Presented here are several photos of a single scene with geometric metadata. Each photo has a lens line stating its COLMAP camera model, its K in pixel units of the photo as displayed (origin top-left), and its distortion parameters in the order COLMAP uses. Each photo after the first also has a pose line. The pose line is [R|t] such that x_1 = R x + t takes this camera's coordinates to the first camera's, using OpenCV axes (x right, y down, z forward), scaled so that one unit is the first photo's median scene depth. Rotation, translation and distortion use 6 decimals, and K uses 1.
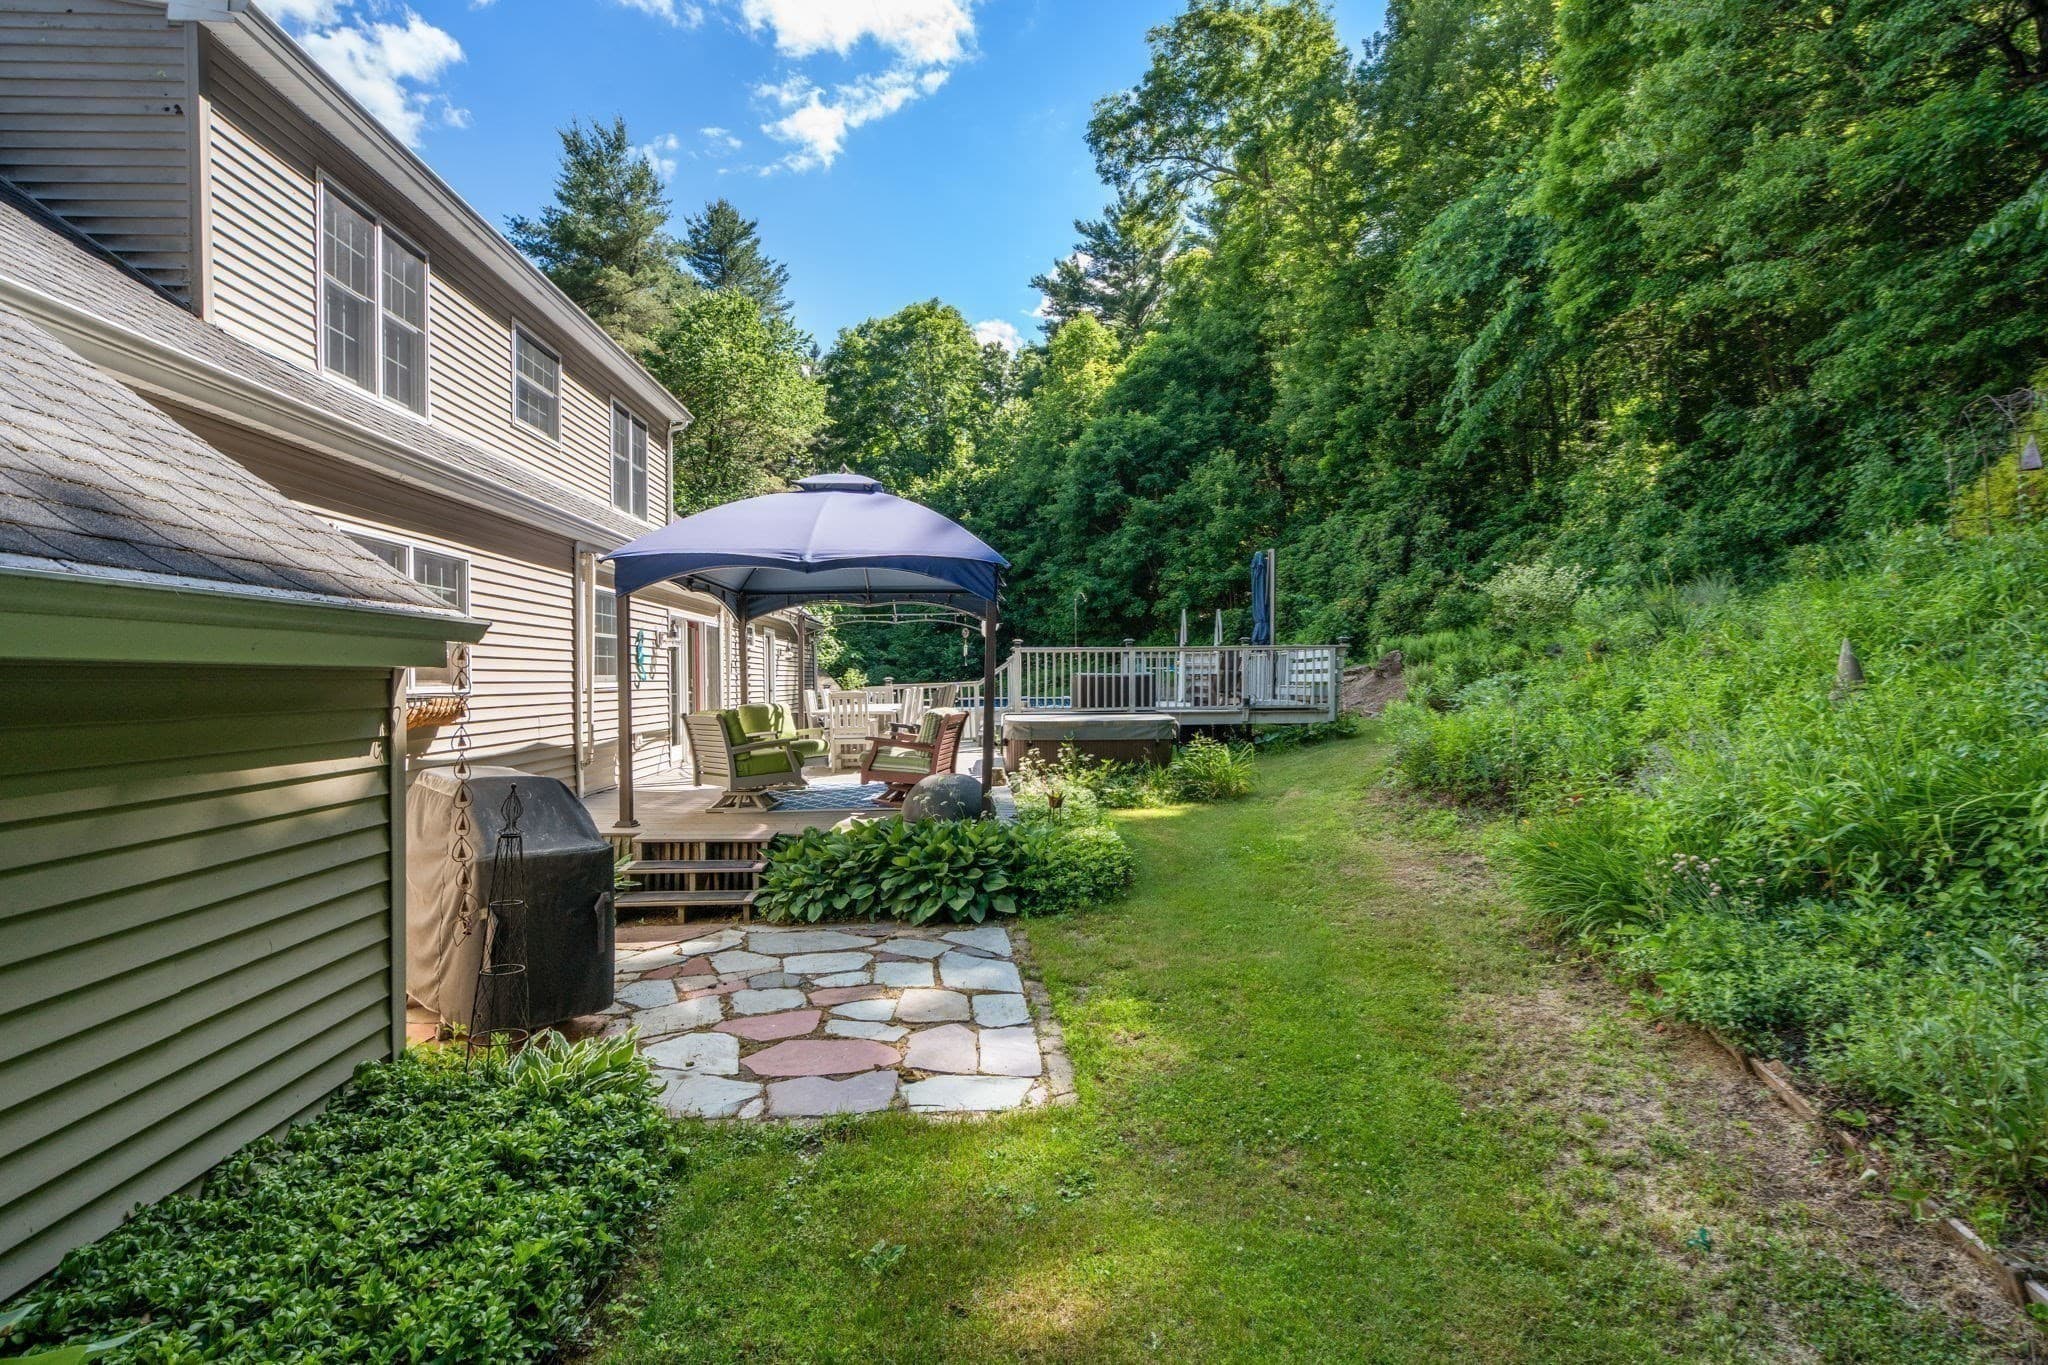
lens RADIAL K [[941.0, 0, 1024.0], [0, 941.0, 682.5], [0, 0, 1]] dist [-0.005141, -0.000232]
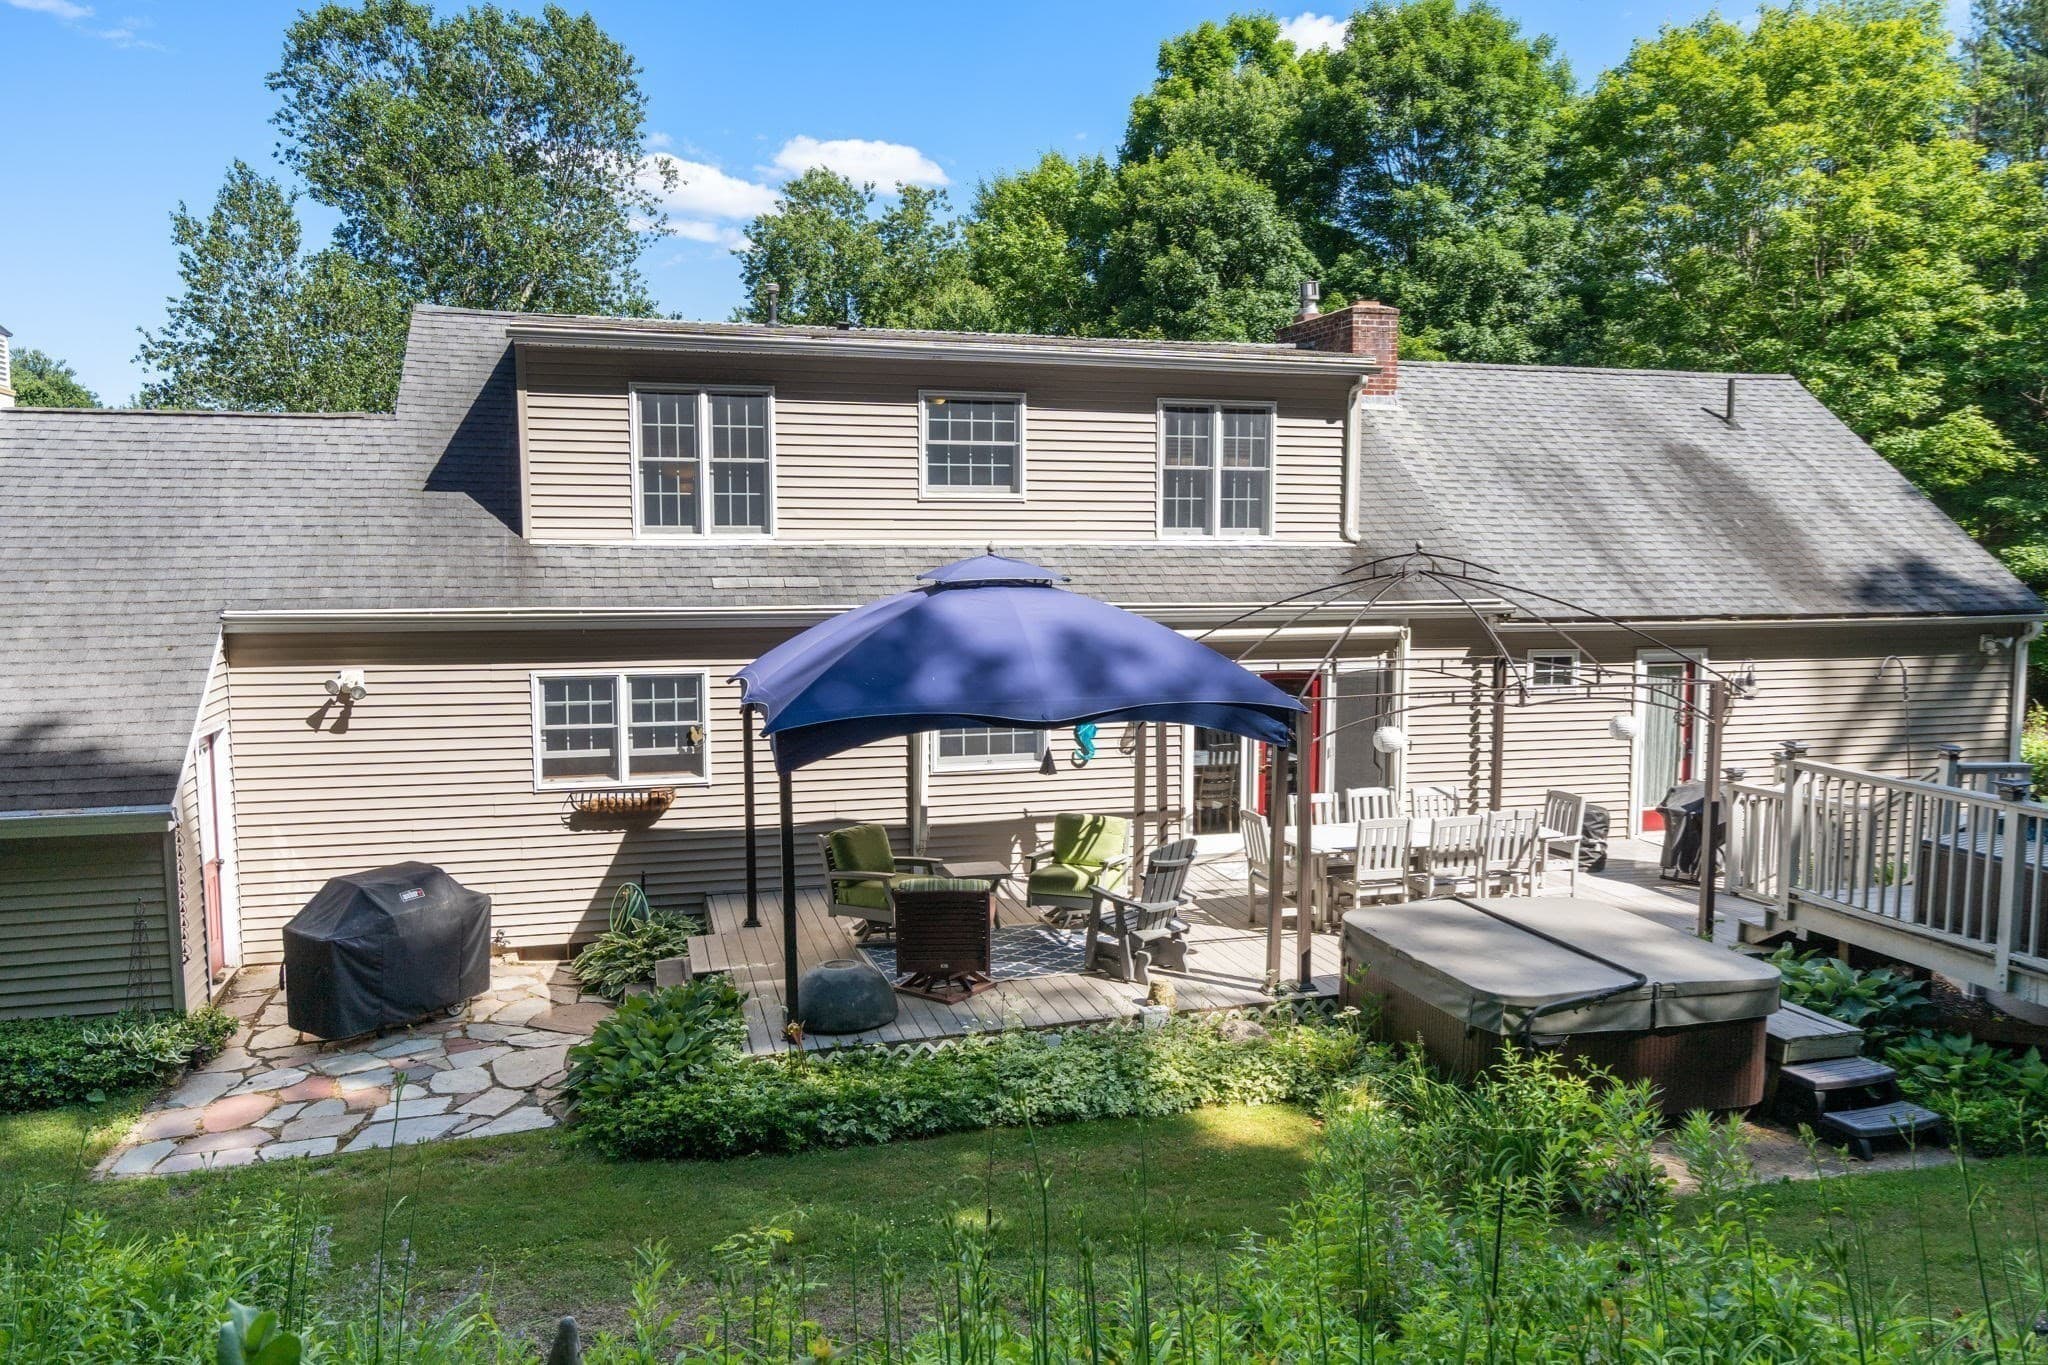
lens RADIAL K [[1452.6, 0, 1025.8], [0, 1452.6, 707.5], [0, 0, 1]] dist [0.005719, 0.001455]
pose [[0.211178, 0.113840, -0.970796, 0.227732], [-0.004854, 0.993305, 0.115423, -0.053135], [0.977436, -0.019663, 0.210316, 0.177407]]
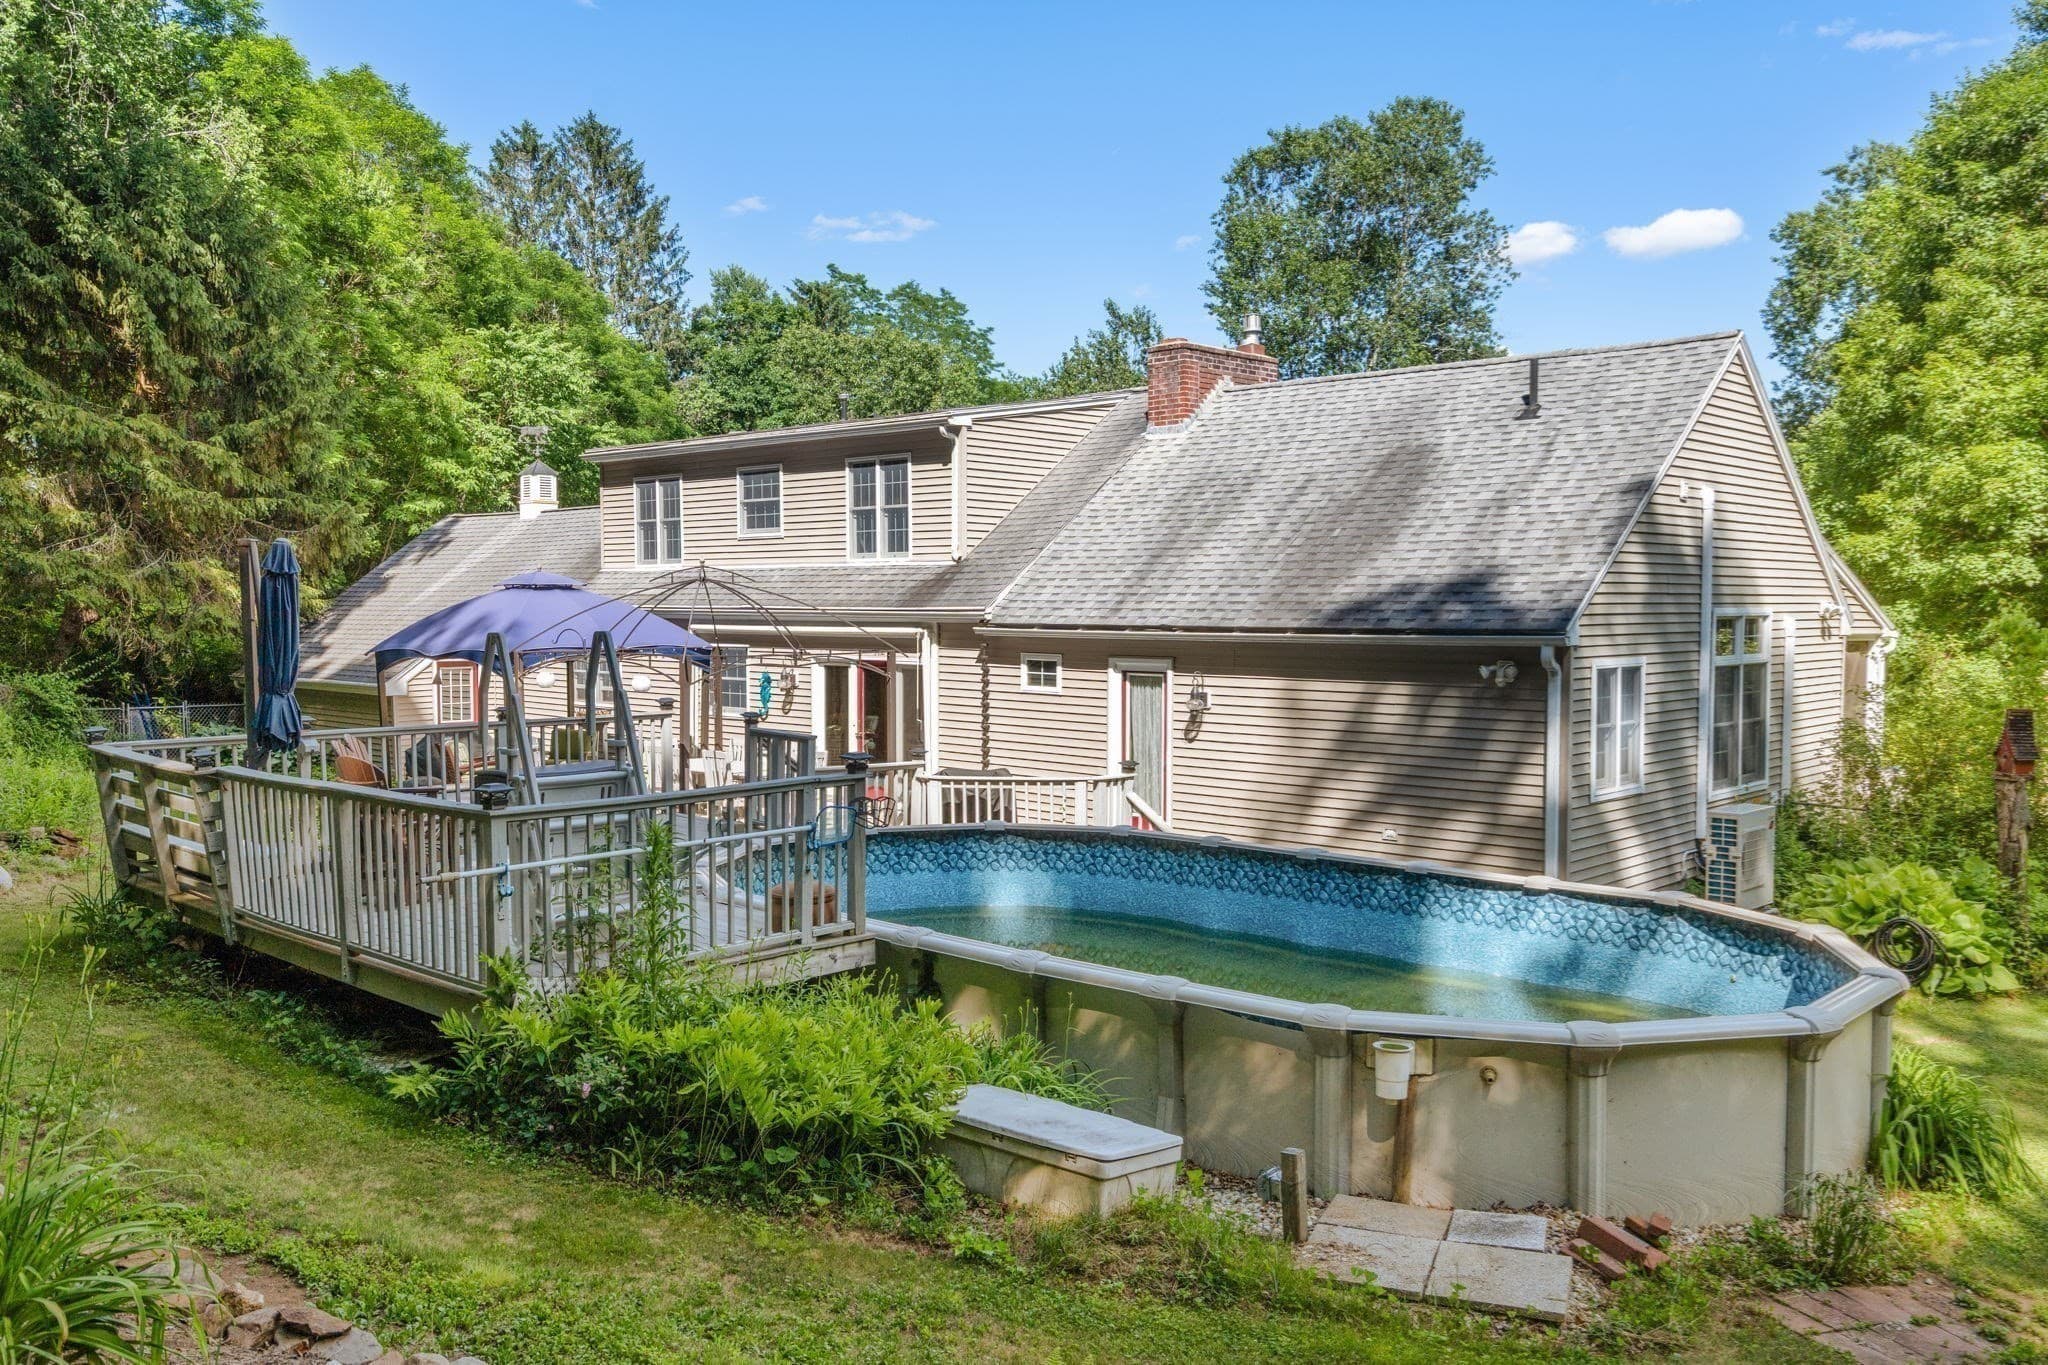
lens RADIAL K [[1567.2, 0, 1024.0], [0, 1567.2, 682.5], [0, 0, 1]] dist [-0.000994, -0.000096]
pose [[-0.725233, 0.070736, -0.684861, 0.202413], [0.022158, 0.996591, 0.079468, -0.053071], [0.688147, 0.042458, -0.724328, 0.723219]]
